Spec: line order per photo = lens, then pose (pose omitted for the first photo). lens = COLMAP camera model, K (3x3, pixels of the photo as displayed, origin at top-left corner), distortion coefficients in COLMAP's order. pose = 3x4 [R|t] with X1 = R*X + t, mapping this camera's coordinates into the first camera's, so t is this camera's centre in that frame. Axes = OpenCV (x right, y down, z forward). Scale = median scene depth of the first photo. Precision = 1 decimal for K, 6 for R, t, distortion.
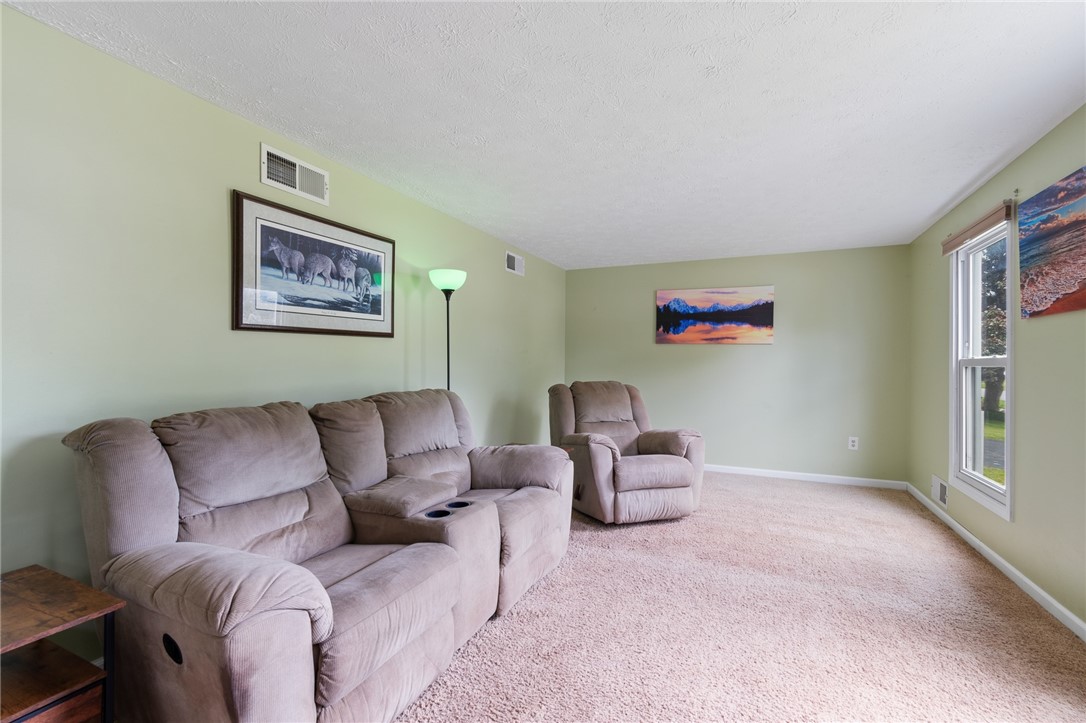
lens RADIAL K [[477.8, 0, 544.6], [0, 477.8, 360.1], [0, 0, 1]] dist [-0.000037, -0.000067]
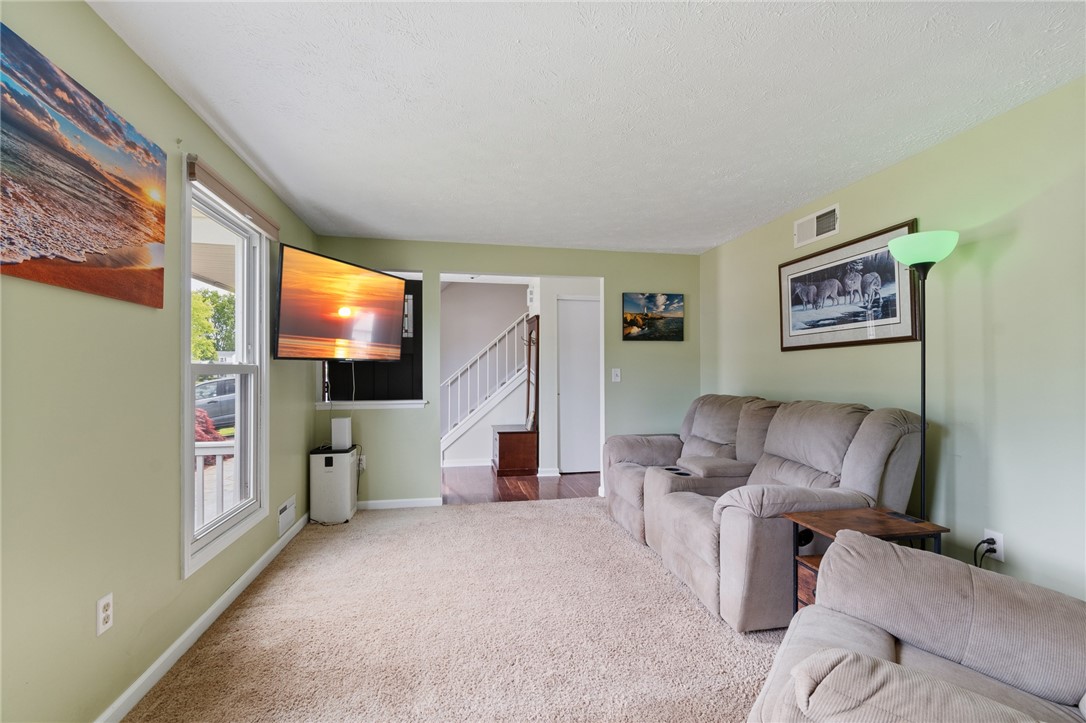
lens RADIAL K [[477.8, 0, 544.3], [0, 477.8, 365.6], [0, 0, 1]] dist [-0.000037, -0.000067]
pose [[-0.819182, -0.010965, -0.573429, 0.754012], [-0.003051, 0.999886, -0.014761, 0.008550], [0.573526, -0.010343, -0.819122, 1.520667]]
